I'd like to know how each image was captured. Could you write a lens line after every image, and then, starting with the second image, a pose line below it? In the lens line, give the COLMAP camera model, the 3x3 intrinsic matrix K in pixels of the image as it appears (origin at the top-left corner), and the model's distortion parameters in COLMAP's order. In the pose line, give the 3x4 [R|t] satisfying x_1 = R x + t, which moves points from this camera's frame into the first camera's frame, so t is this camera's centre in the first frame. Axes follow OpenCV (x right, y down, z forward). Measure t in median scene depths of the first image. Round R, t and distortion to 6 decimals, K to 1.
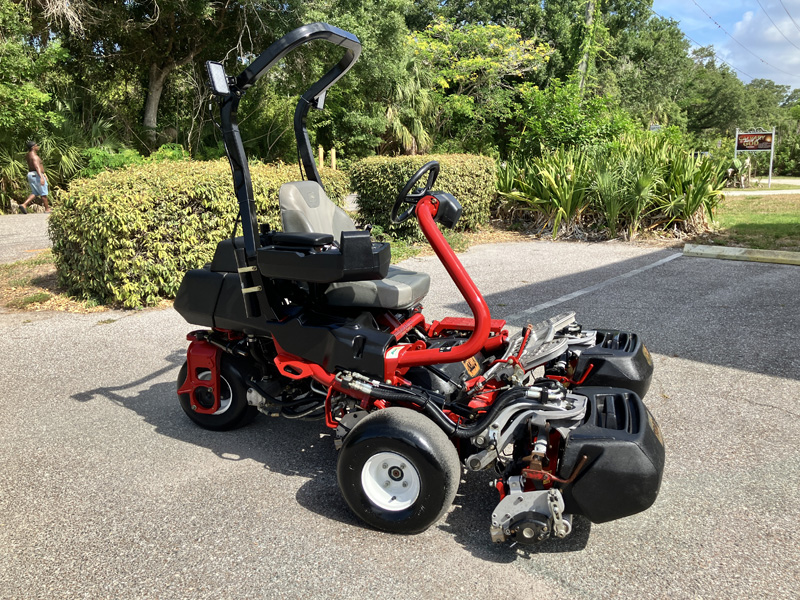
lens RADIAL K [[664.0, 0, 401.2], [0, 664.0, 300.9], [0, 0, 1]] dist [0.021689, -0.024756]
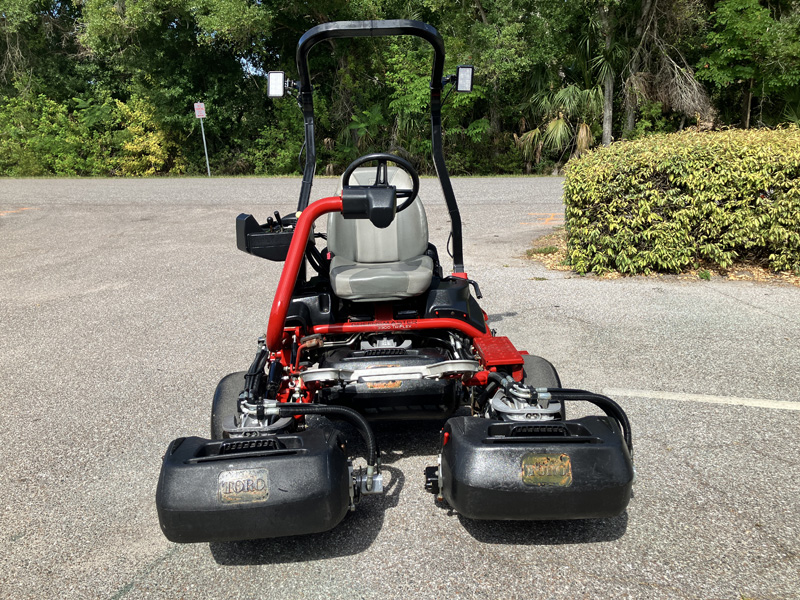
lens RADIAL K [[664.0, 0, 396.4], [0, 664.0, 301.8], [0, 0, 1]] dist [0.021689, -0.024756]
pose [[0.361413, 0.236805, -0.901834, 0.440621], [-0.175881, 0.967162, 0.183474, -0.085314], [0.915667, 0.092306, 0.391194, 0.312693]]
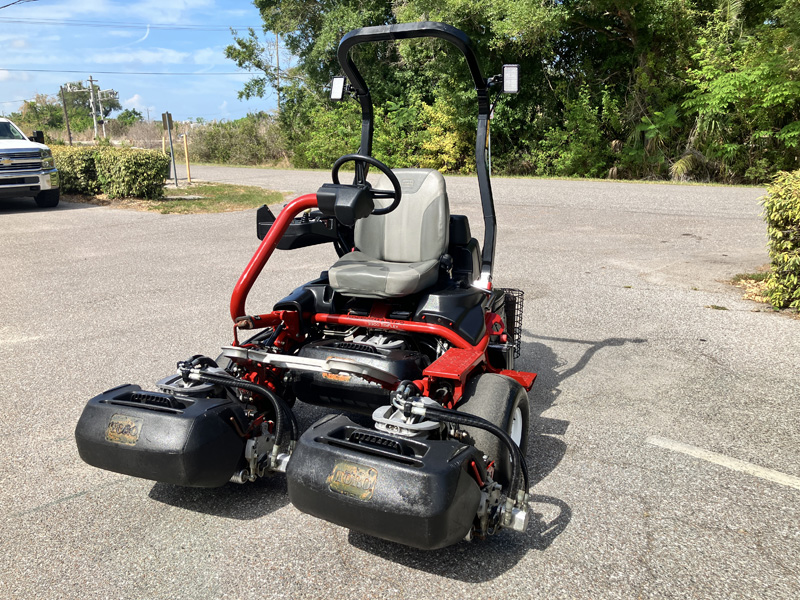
lens RADIAL K [[664.0, 0, 396.5], [0, 664.0, 301.6], [0, 0, 1]] dist [0.021689, -0.024756]
pose [[-0.114187, 0.251617, -0.961067, 0.477784], [-0.194977, 0.942905, 0.270028, -0.131965], [0.974138, 0.218220, -0.058608, 0.545515]]
